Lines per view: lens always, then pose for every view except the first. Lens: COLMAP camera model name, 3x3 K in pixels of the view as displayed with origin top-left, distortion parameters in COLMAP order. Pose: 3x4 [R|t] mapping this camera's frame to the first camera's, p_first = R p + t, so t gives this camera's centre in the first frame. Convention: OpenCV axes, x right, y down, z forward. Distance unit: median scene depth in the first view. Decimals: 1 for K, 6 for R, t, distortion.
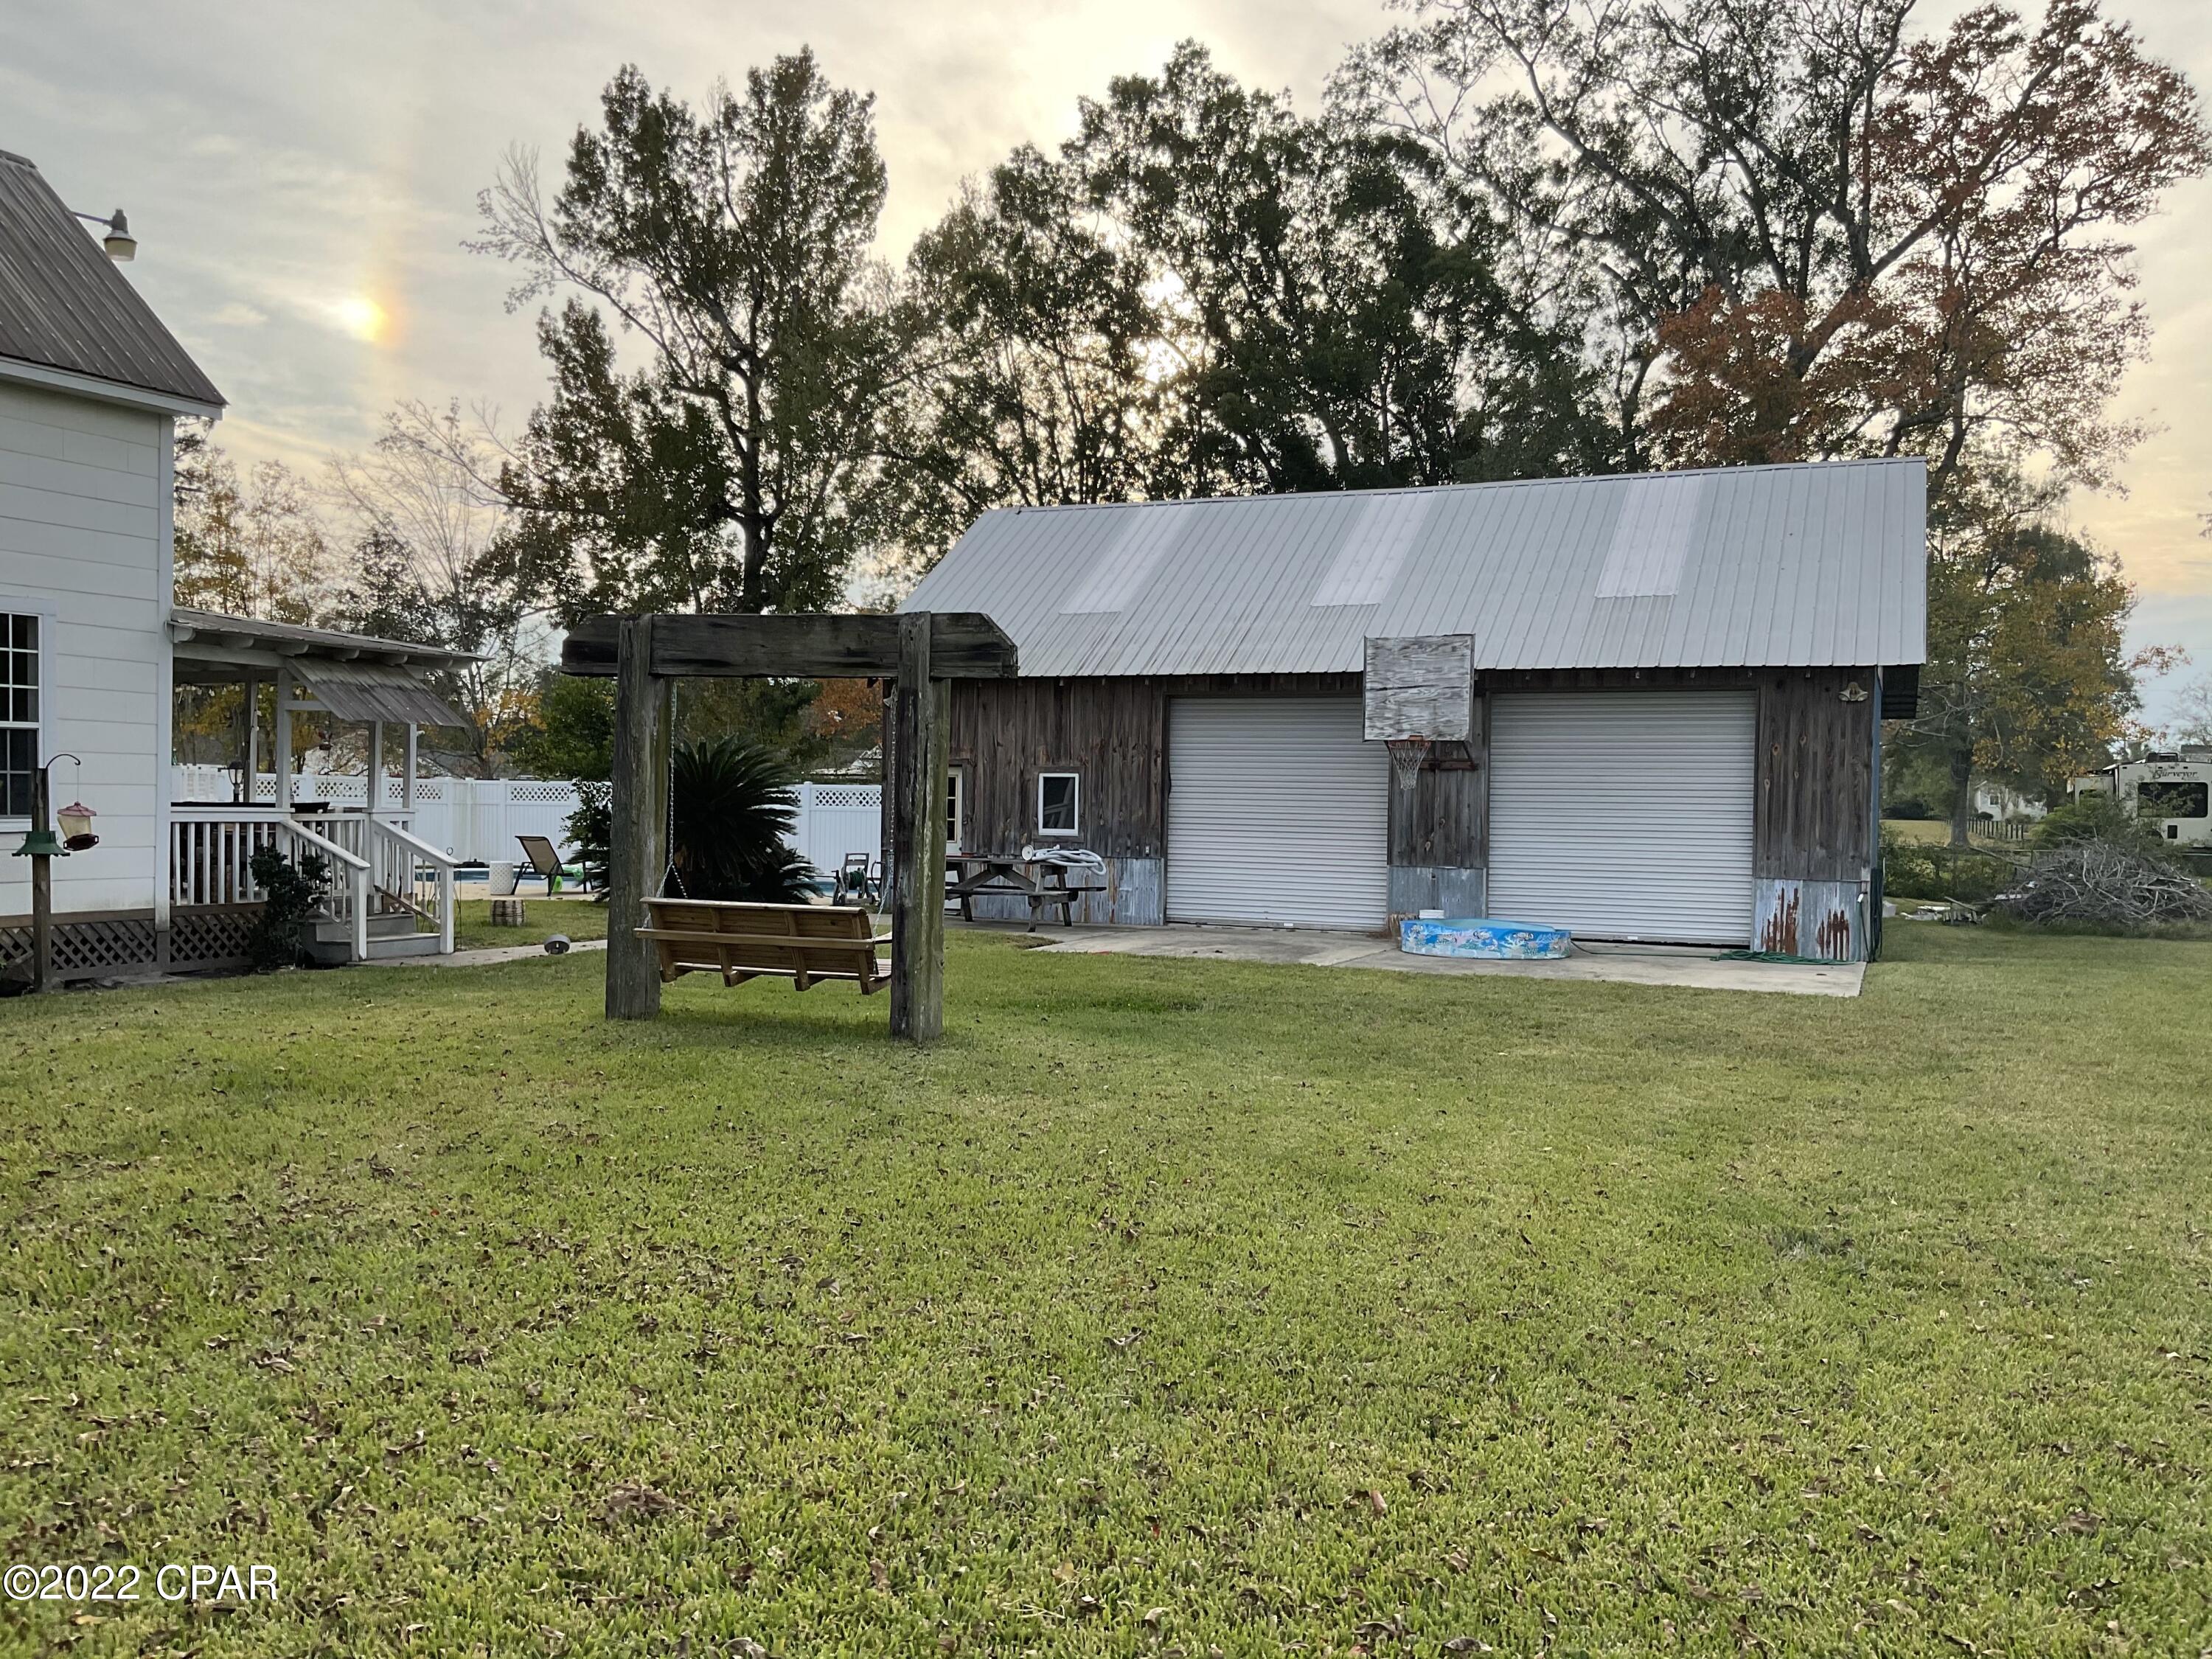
lens RADIAL K [[1825.8, 0, 1100.5], [0, 1825.8, 808.4], [0, 0, 1]] dist [0.068155, -0.132170]
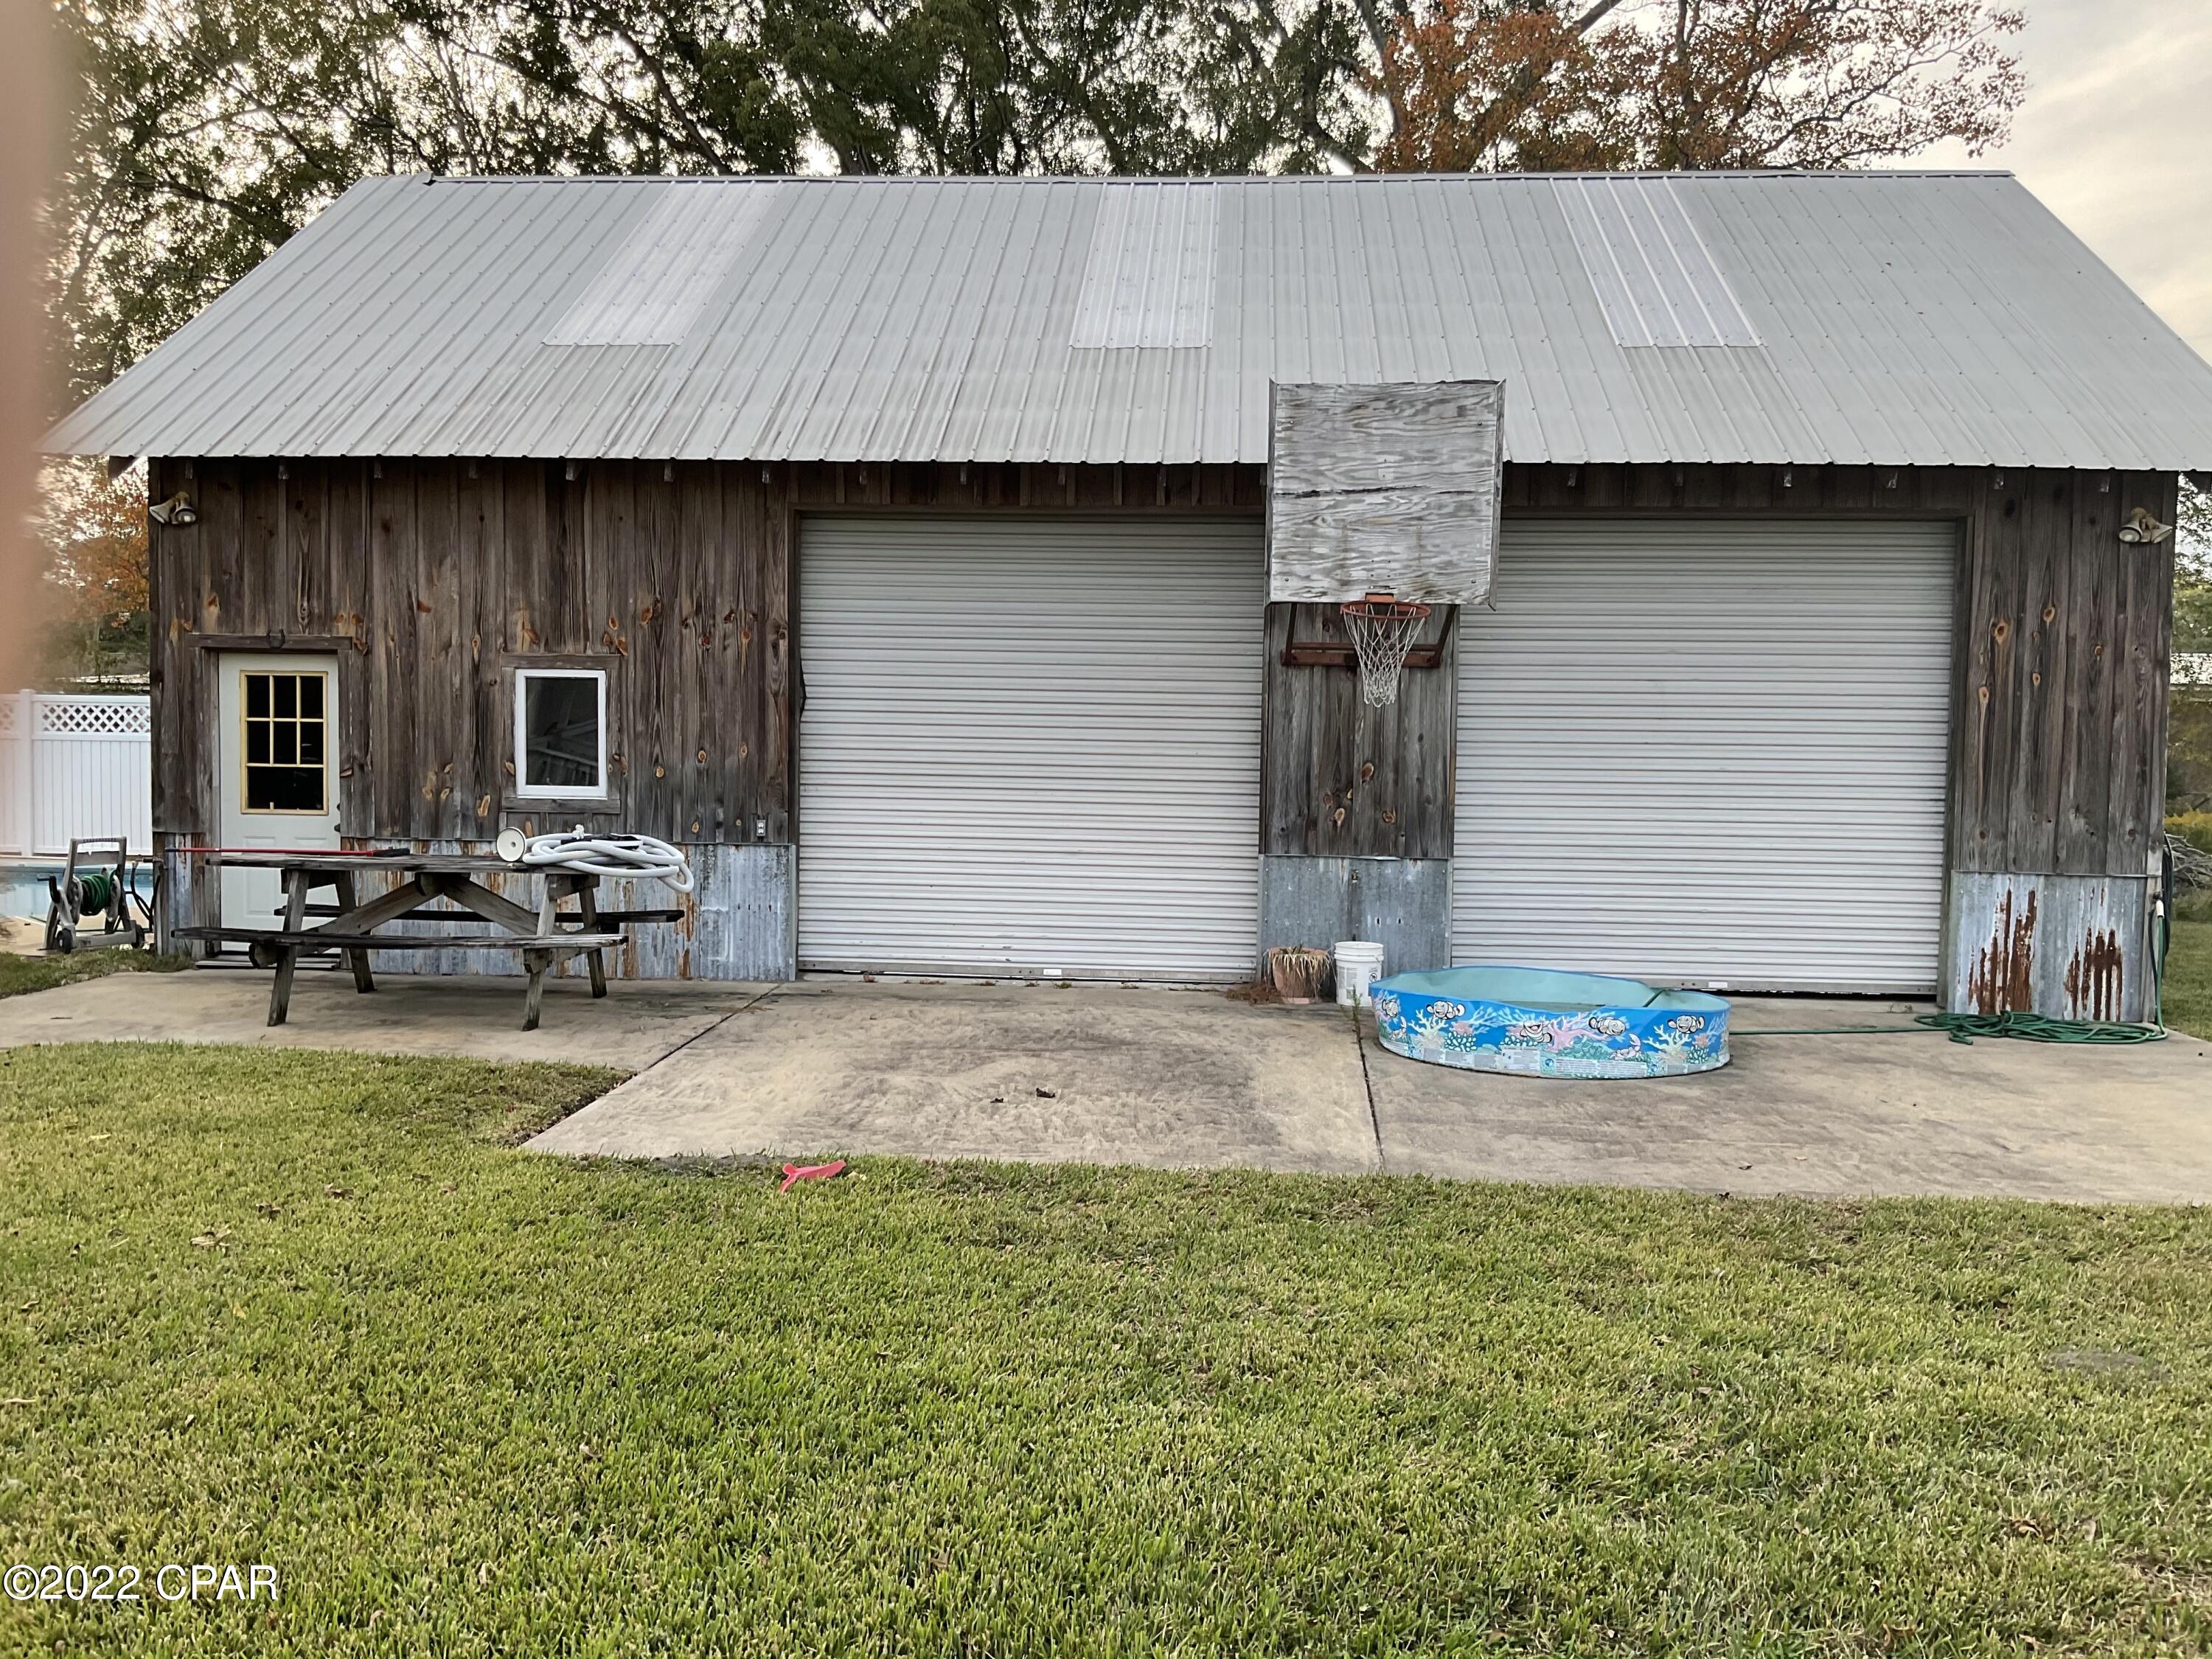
lens RADIAL K [[1825.8, 0, 1109.9], [0, 1825.8, 835.8], [0, 0, 1]] dist [0.068155, -0.132170]
pose [[0.942398, -0.021435, 0.333807, -0.051841], [0.001180, 0.998152, 0.060763, -0.005246], [-0.334492, -0.056869, 0.940681, 0.528871]]
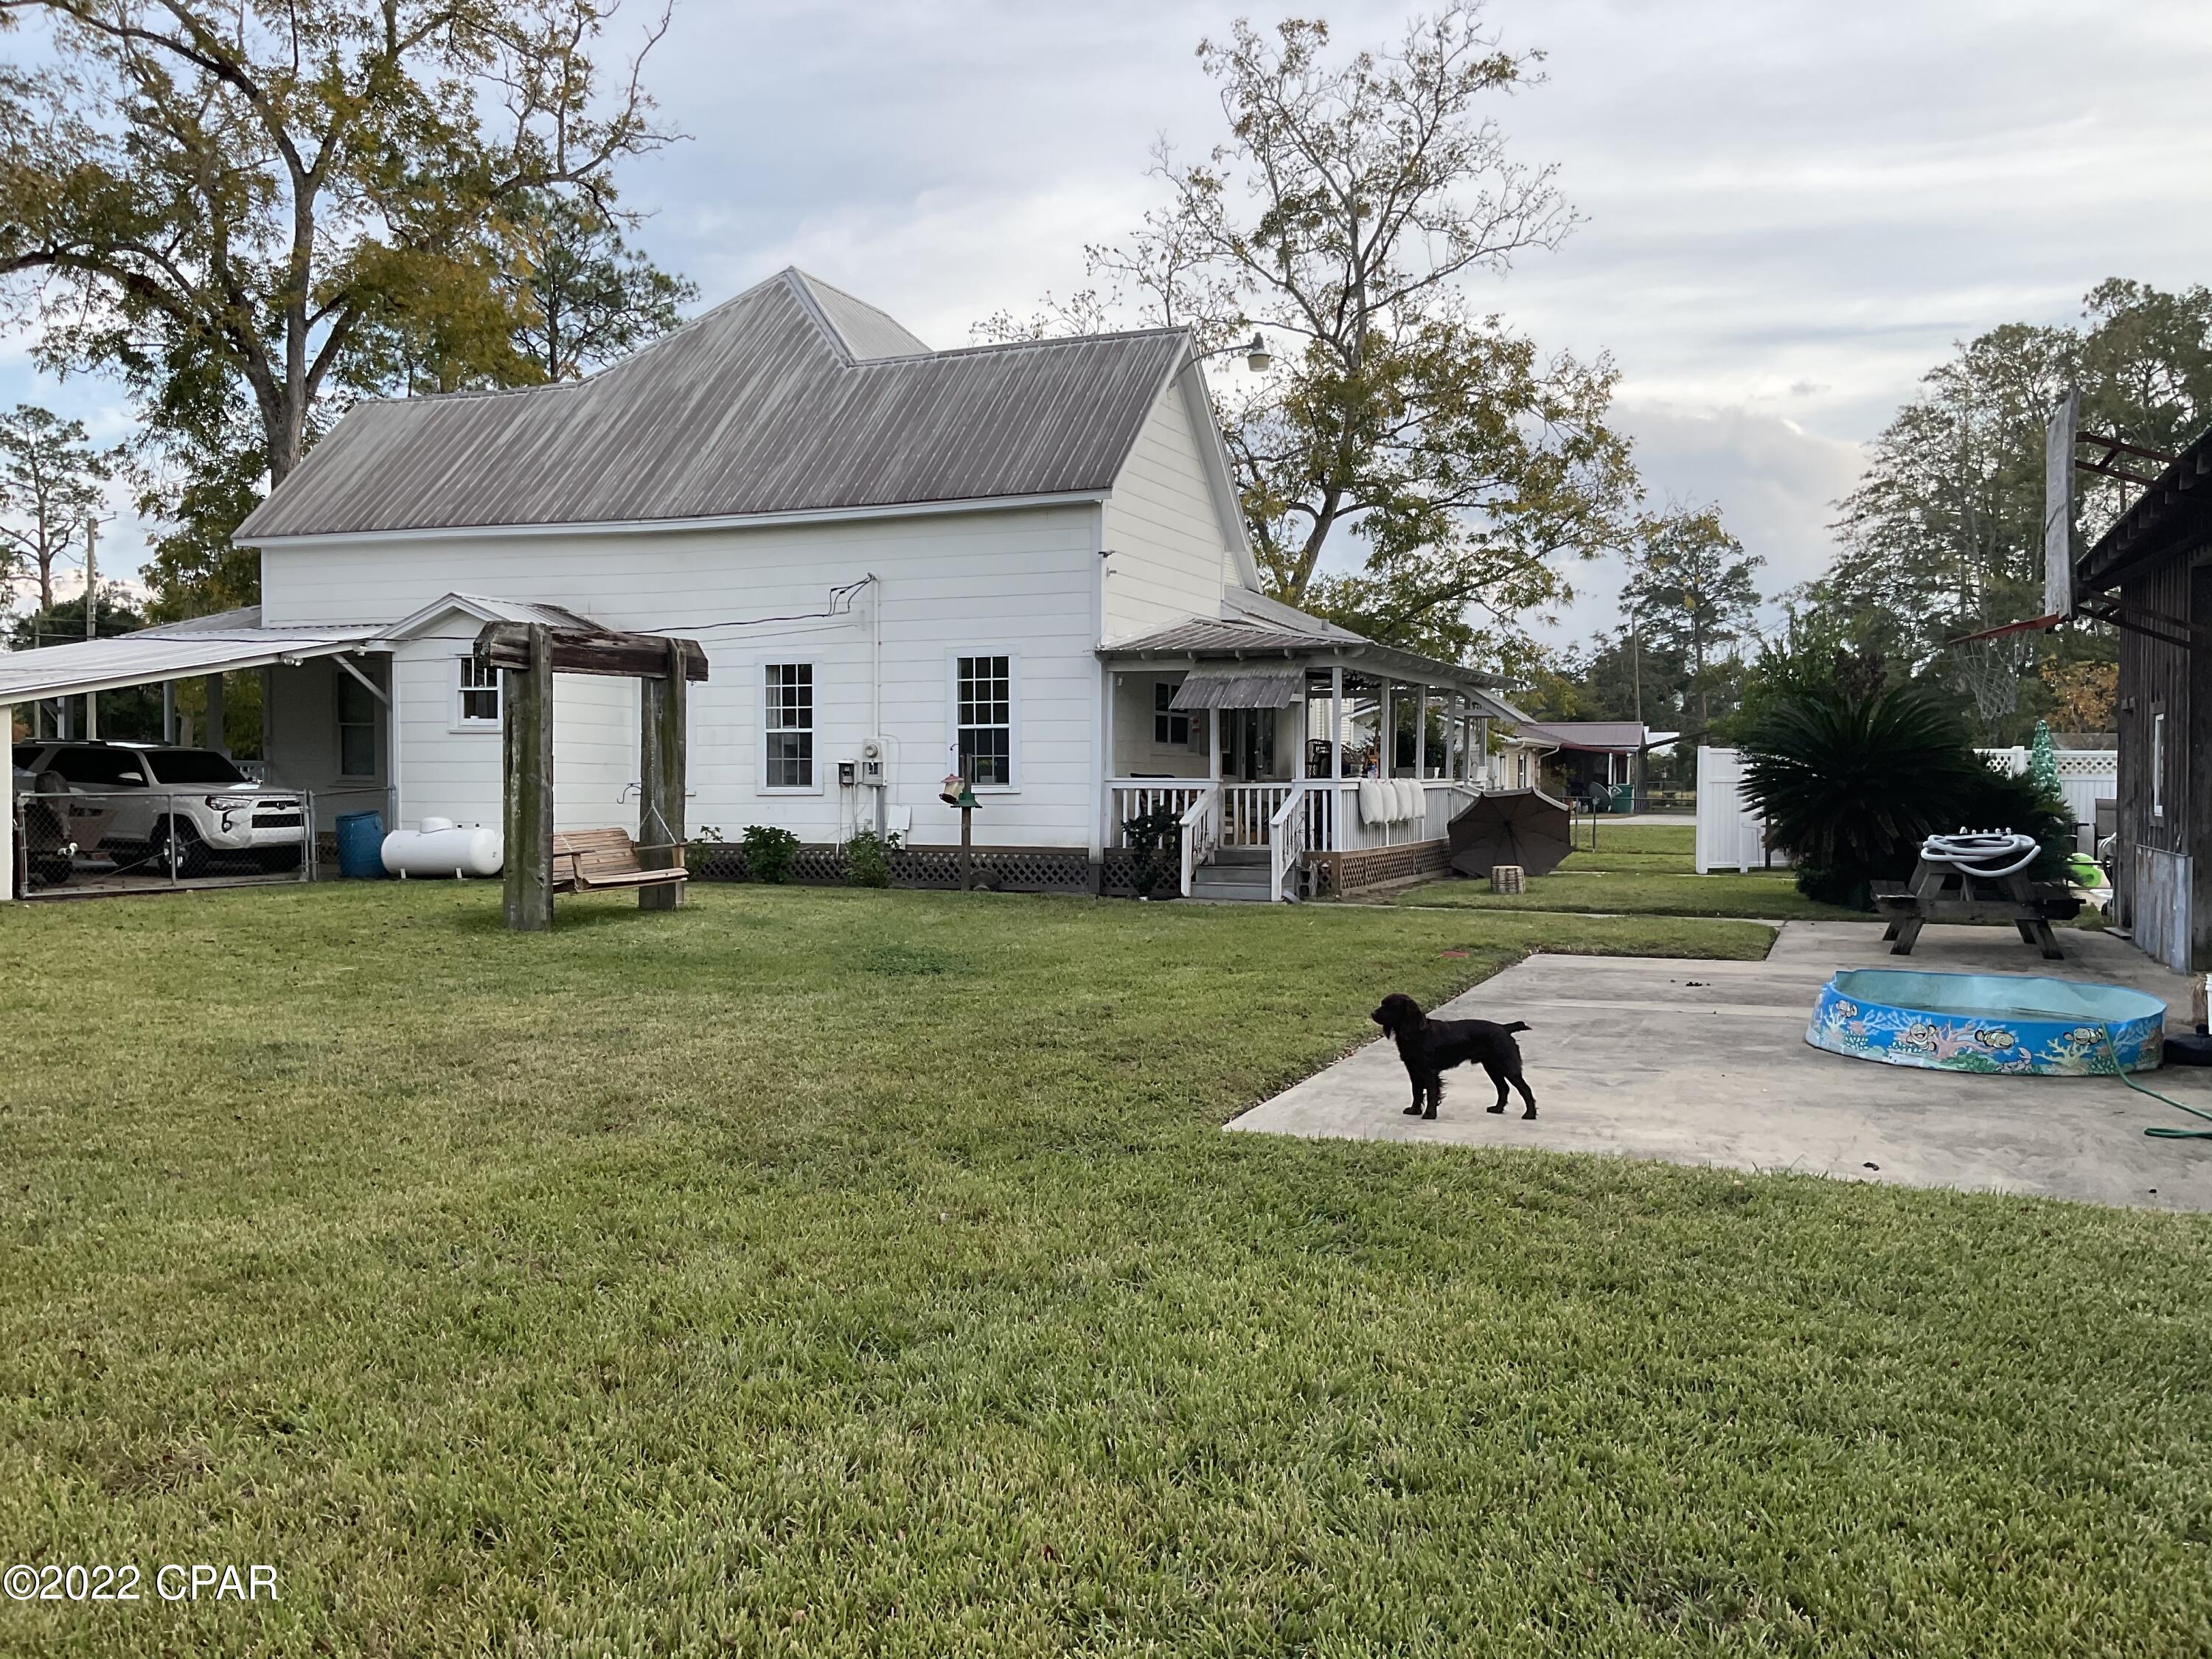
lens RADIAL K [[1825.8, 0, 1099.7], [0, 1825.8, 836.6], [0, 0, 1]] dist [0.068155, -0.132170]
pose [[0.022122, 0.018698, -0.999580, 0.626338], [-0.010002, 0.999779, 0.018481, 0.012476], [0.999705, 0.009589, 0.022304, 0.666126]]
